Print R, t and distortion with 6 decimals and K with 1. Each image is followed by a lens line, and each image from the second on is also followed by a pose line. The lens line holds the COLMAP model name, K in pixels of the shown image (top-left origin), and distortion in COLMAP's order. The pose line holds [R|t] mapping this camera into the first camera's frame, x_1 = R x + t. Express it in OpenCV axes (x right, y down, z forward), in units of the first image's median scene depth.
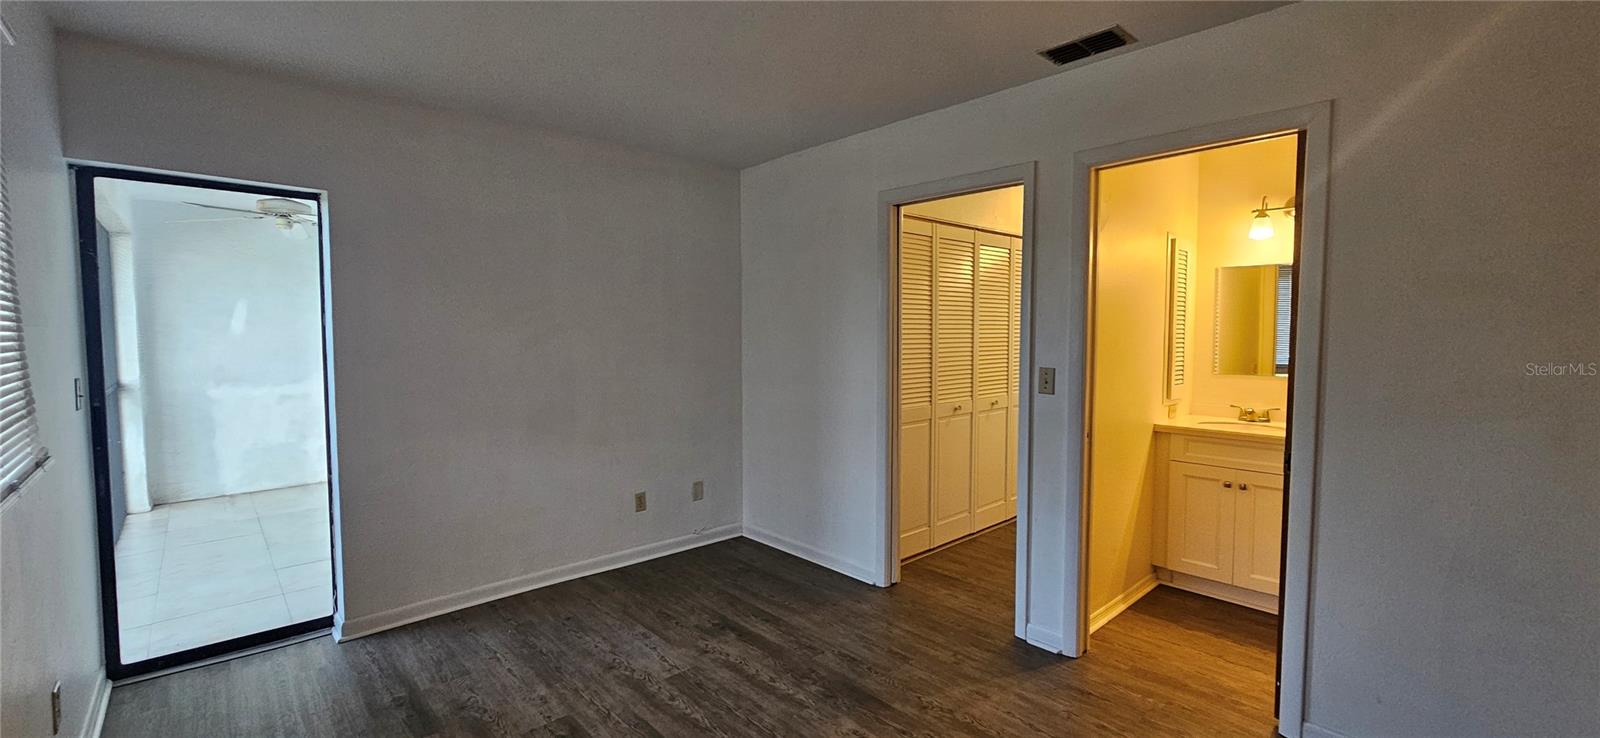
lens RADIAL K [[656.6, 0, 793.6], [0, 656.6, 367.9], [0, 0, 1]] dist [-0.002331, -0.000020]
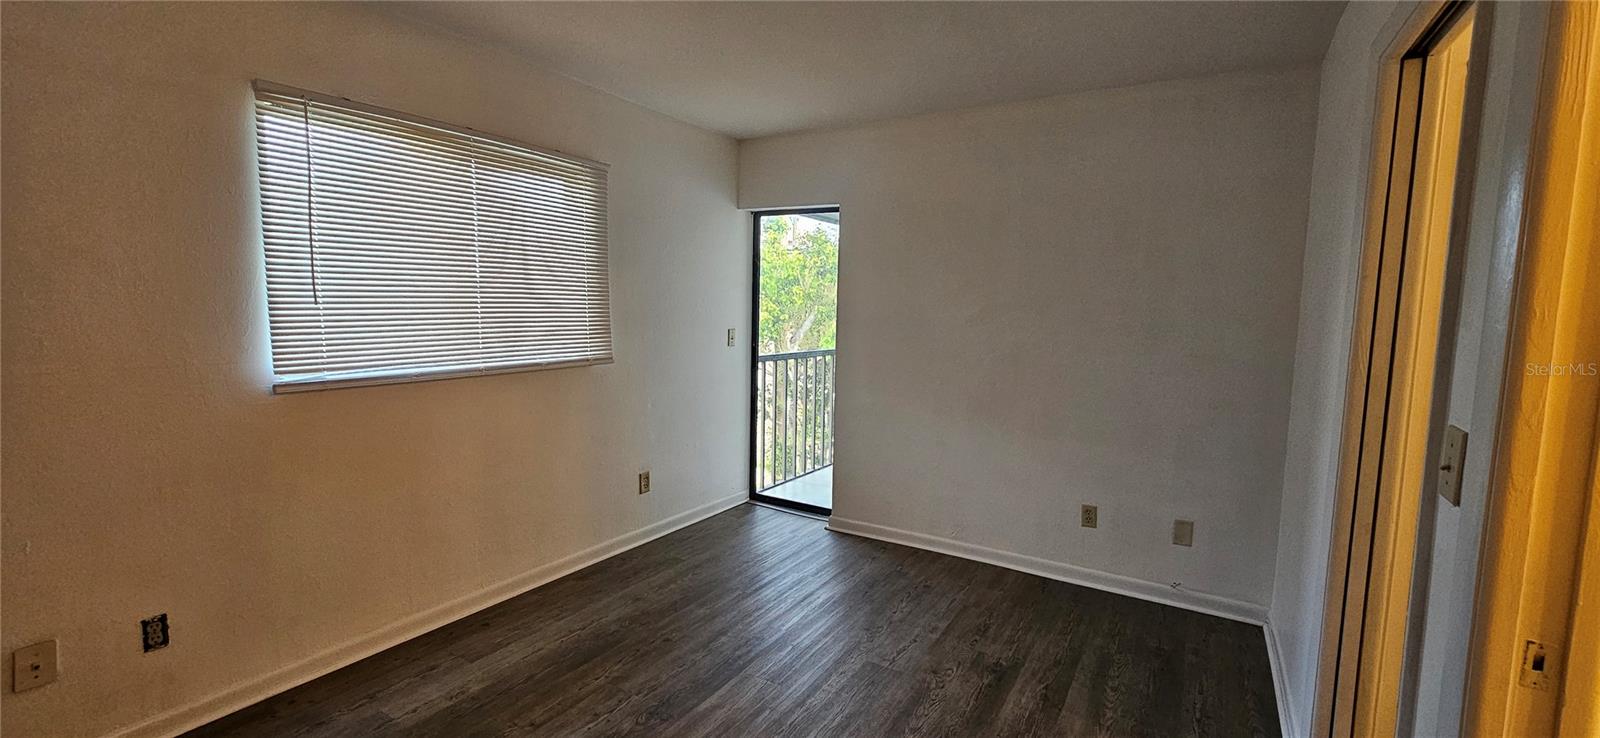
lens RADIAL K [[656.6, 0, 793.2], [0, 656.6, 367.2], [0, 0, 1]] dist [-0.002331, -0.000020]
pose [[0.276380, 0.104626, -0.955336, 0.575166], [-0.074126, 0.993416, 0.087351, -0.040636], [0.958185, 0.046673, 0.282316, 0.500879]]
